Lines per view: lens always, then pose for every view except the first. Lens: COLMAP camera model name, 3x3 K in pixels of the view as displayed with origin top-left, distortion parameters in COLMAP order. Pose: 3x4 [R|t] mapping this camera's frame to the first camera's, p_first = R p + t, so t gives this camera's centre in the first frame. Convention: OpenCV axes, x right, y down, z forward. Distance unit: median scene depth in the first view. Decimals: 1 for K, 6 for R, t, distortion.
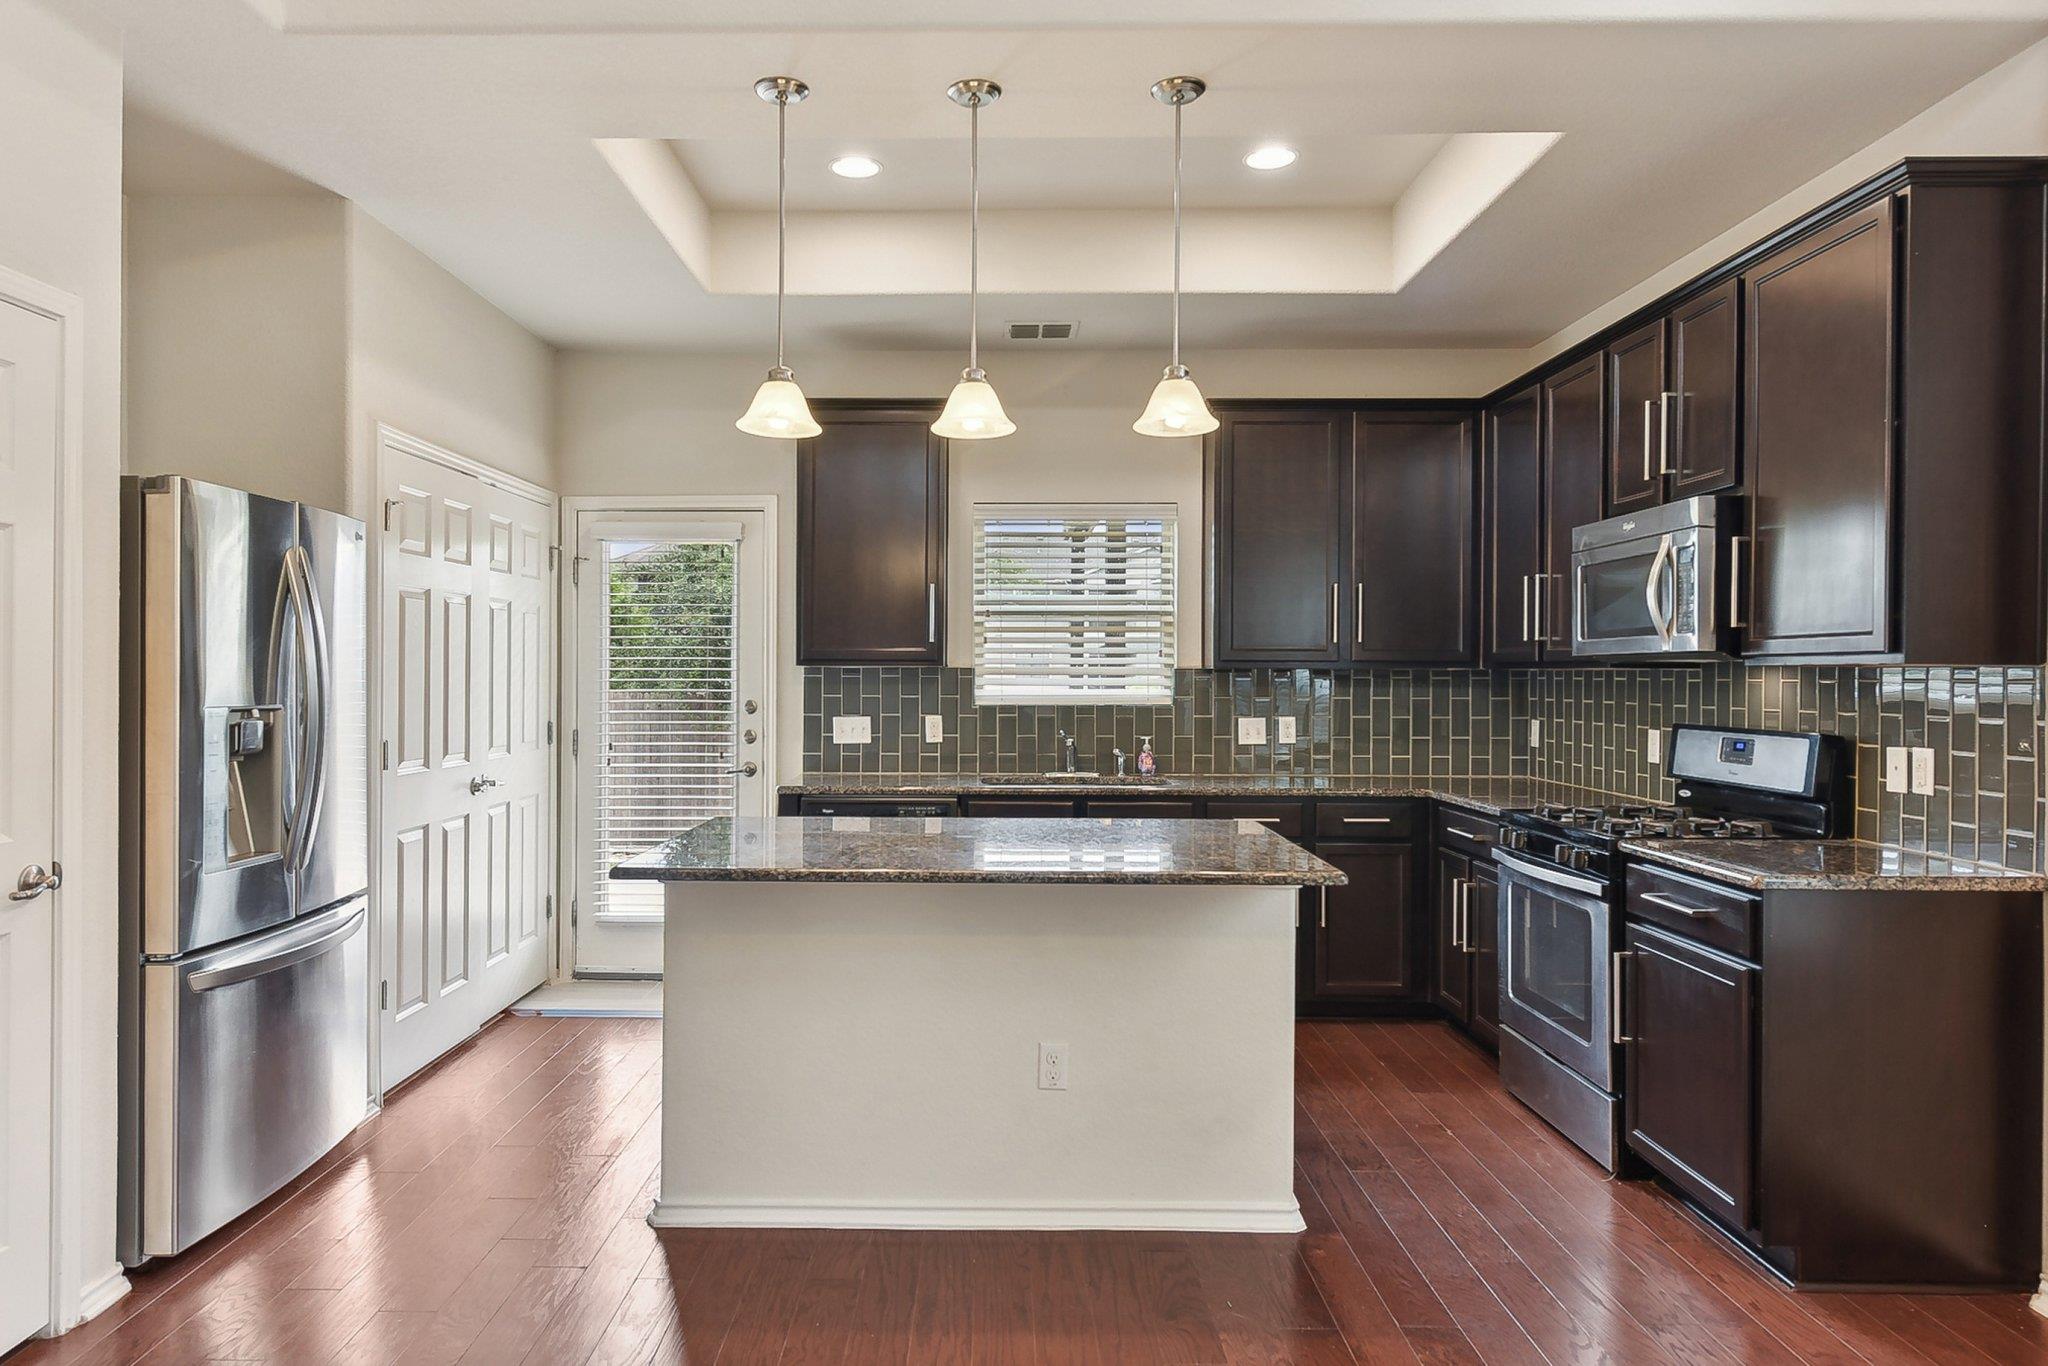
lens RADIAL K [[1285.8, 0, 973.1], [0, 1285.8, 689.1], [0, 0, 1]] dist [-0.001573, -0.000260]
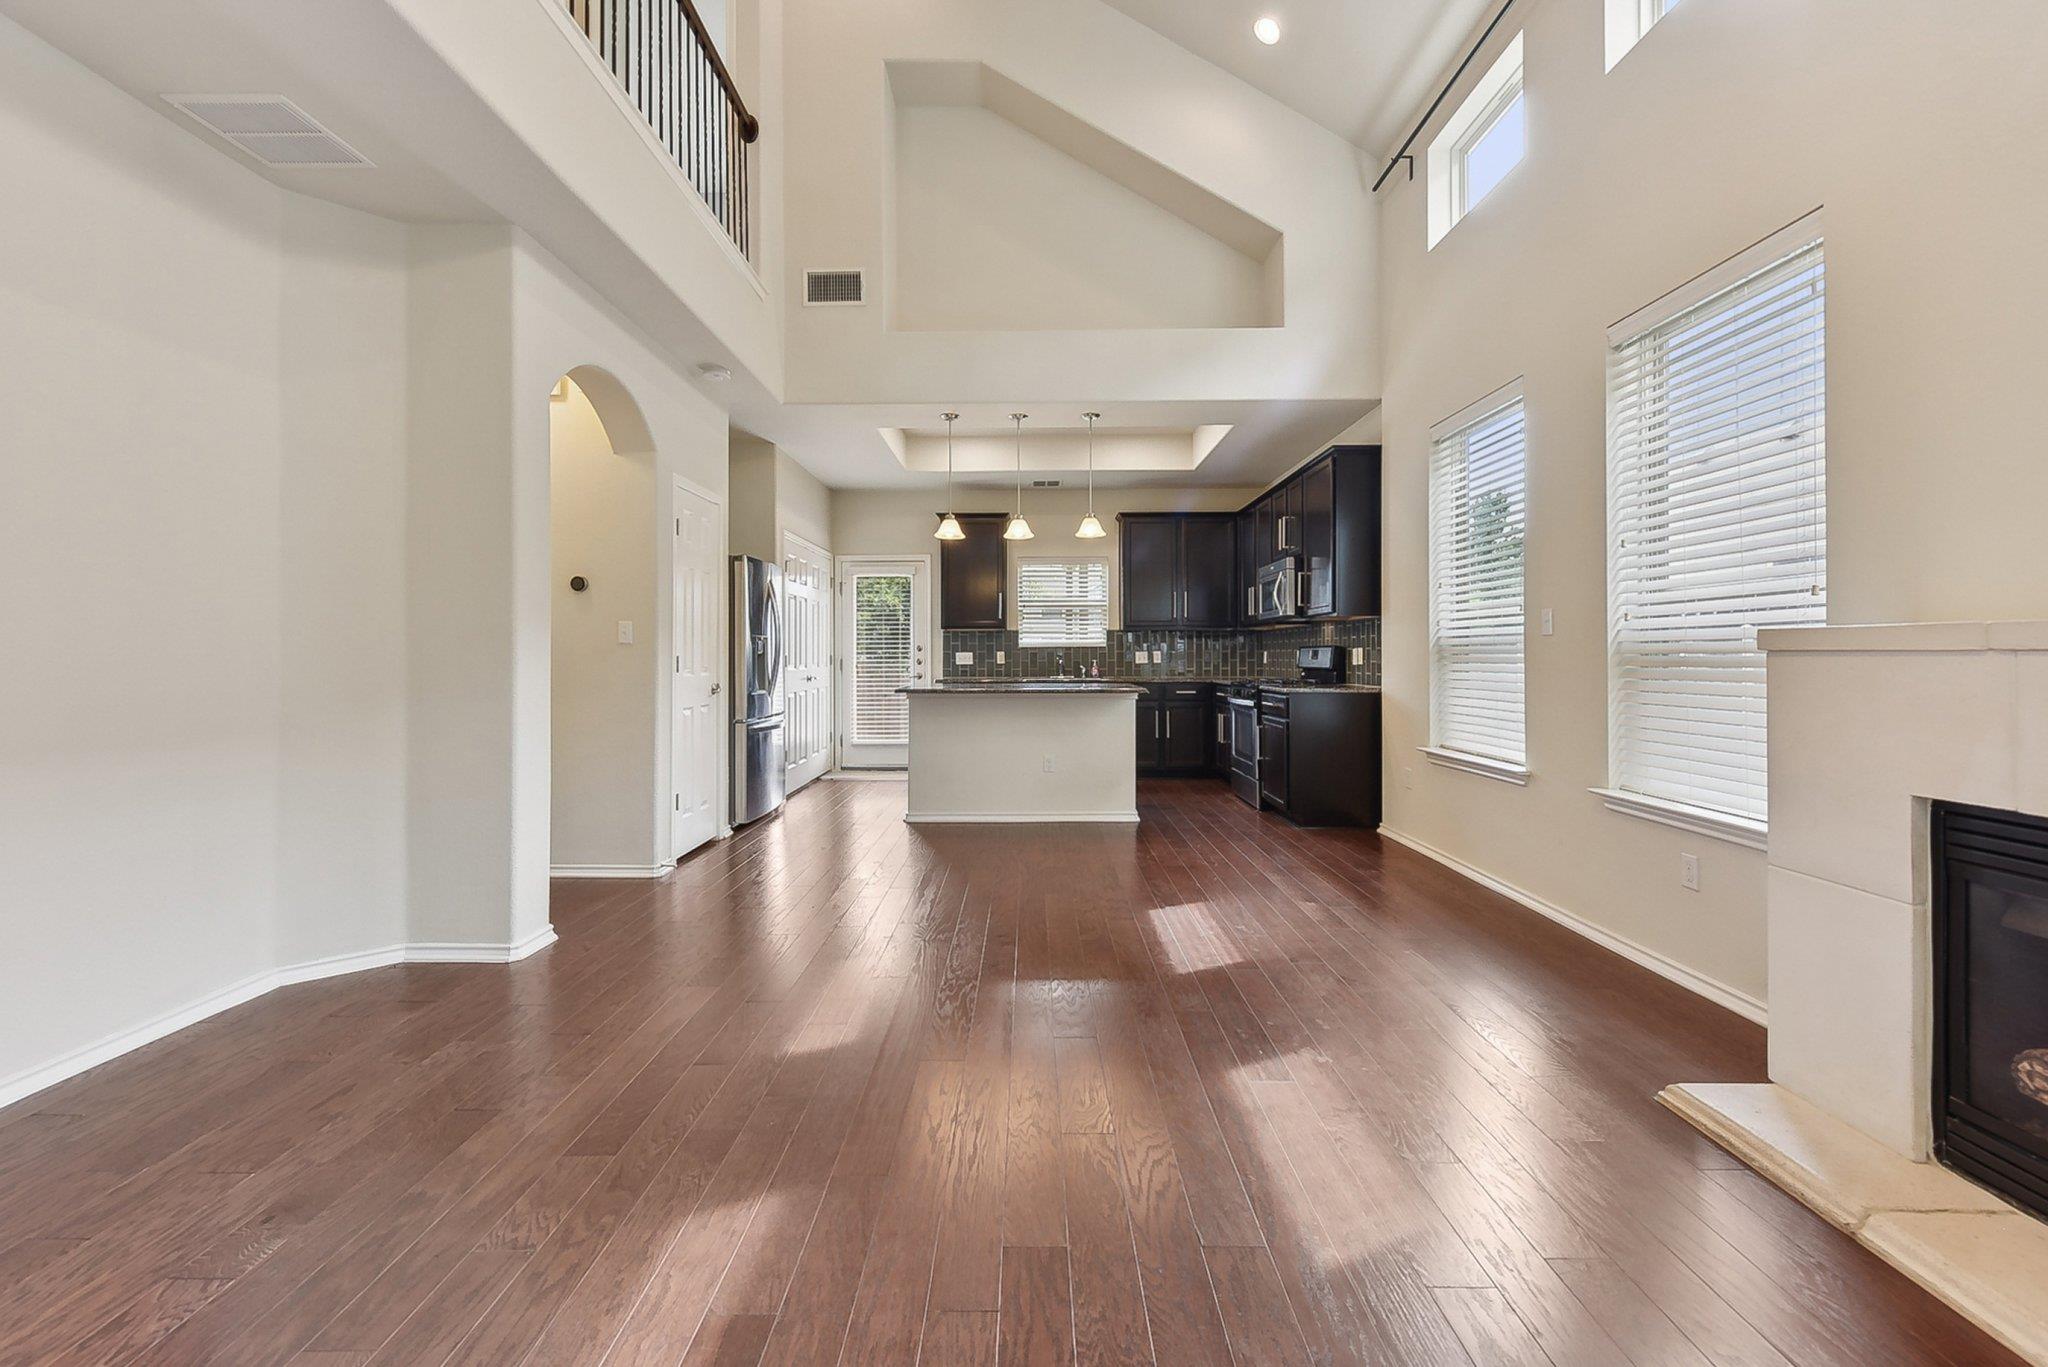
lens RADIAL K [[833.3, 0, 1025.6], [0, 833.3, 654.5], [0, 0, 1]] dist [-0.000389, -0.000023]
pose [[0.999894, -0.006680, 0.012908, -0.006526], [0.006858, 0.999882, -0.013769, 0.049712], [-0.012814, 0.013857, 0.999822, -0.496065]]
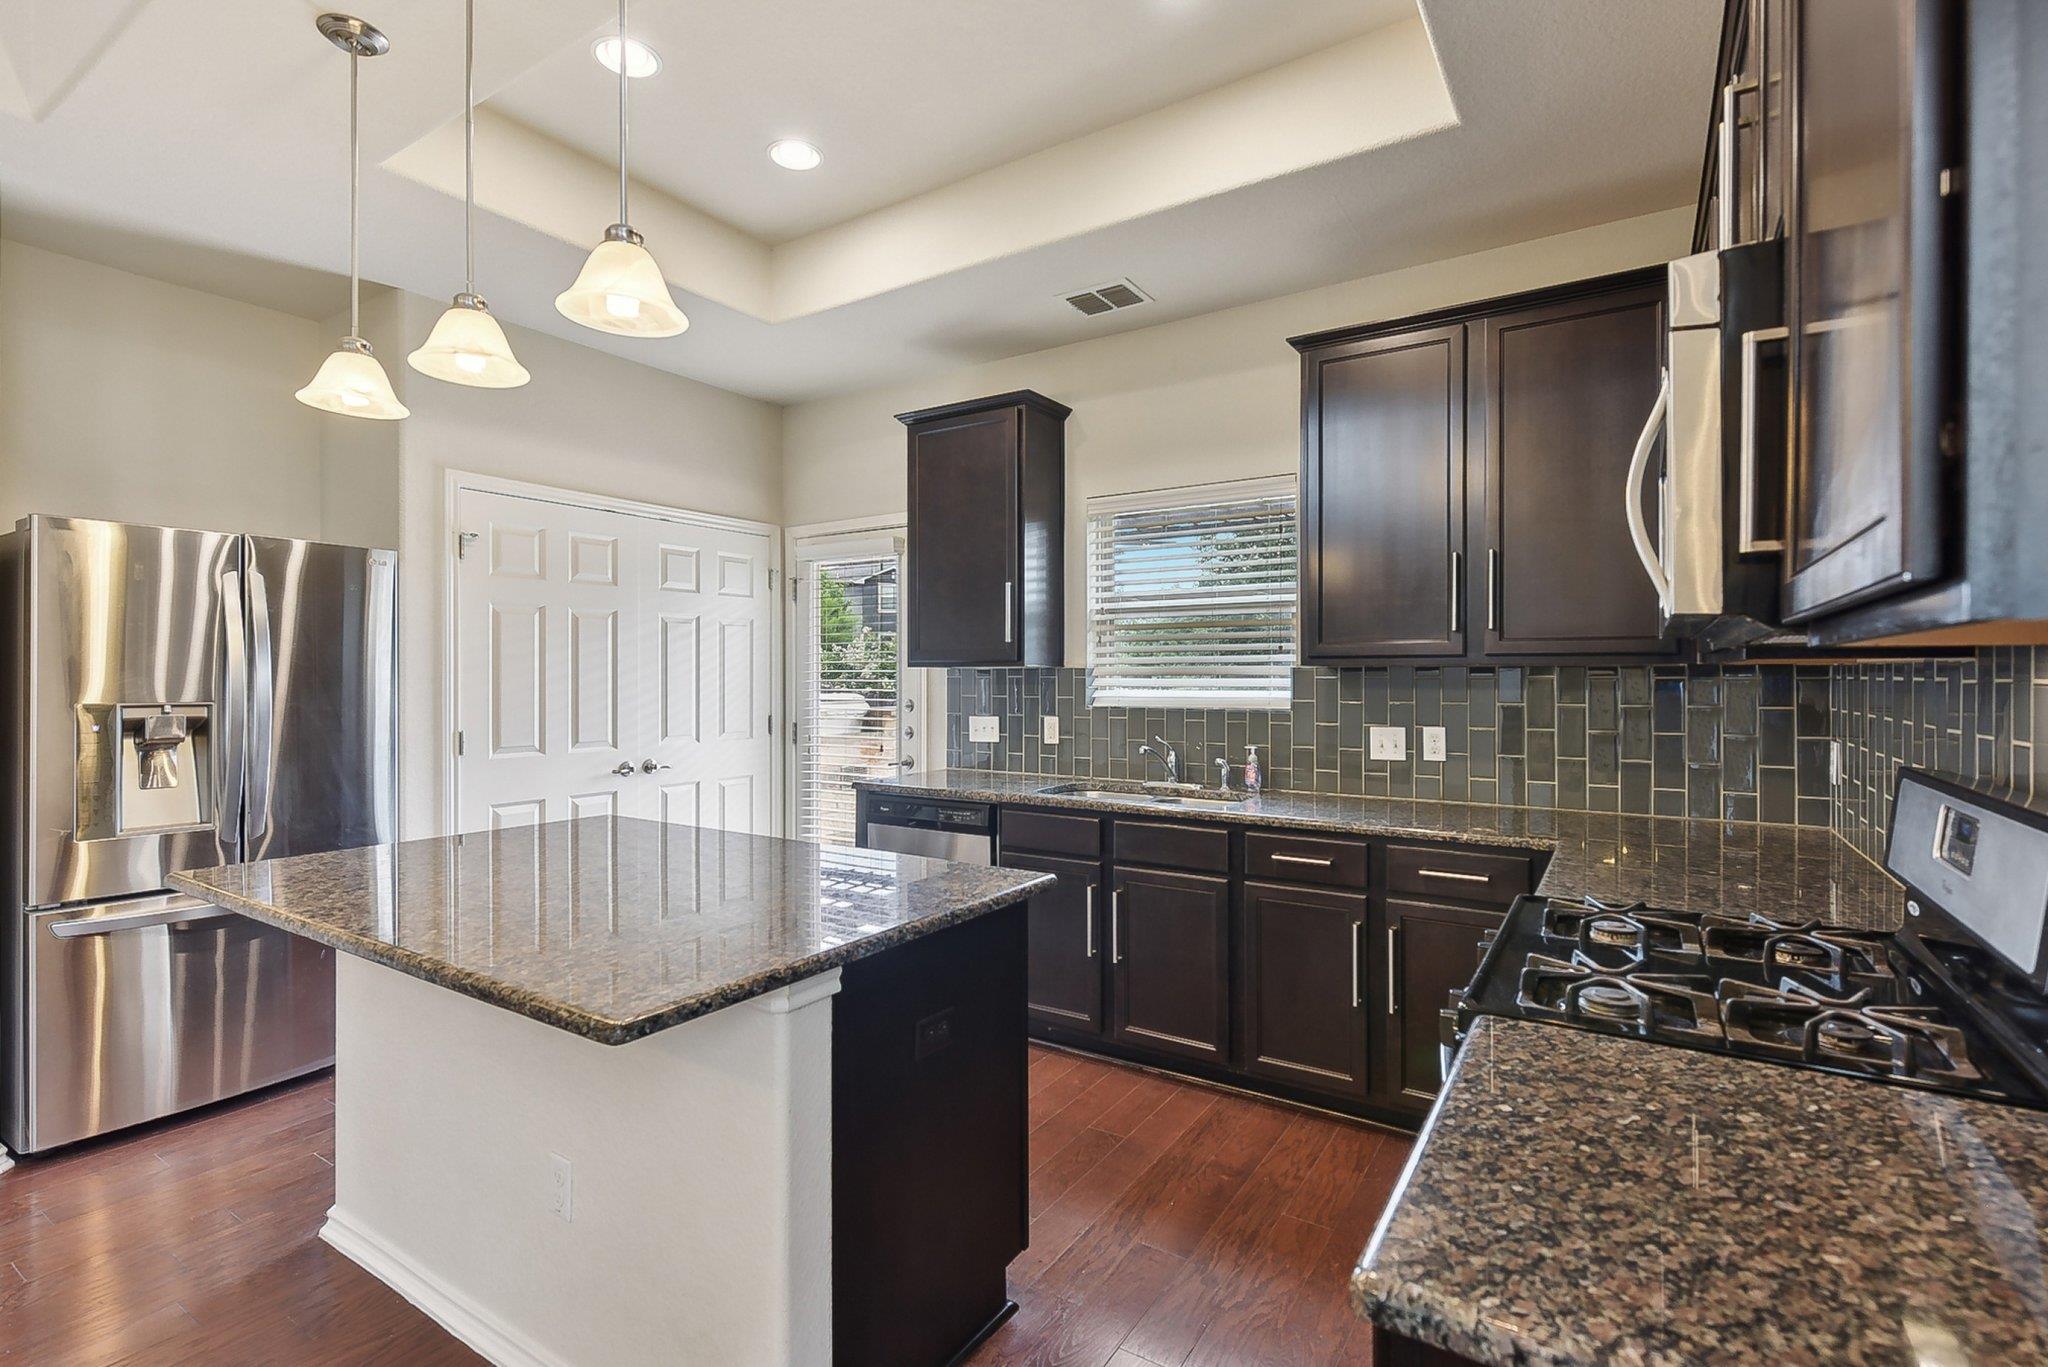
lens RADIAL K [[939.8, 0, 1024.0], [0, 939.8, 683.5], [0, 0, 1]] dist [0.003146, 0.000506]
pose [[0.848433, 0.001258, -0.529301, 0.362272], [-0.003952, 0.999984, -0.003957, -0.002143], [0.529288, 0.005449, 0.848425, 0.402925]]
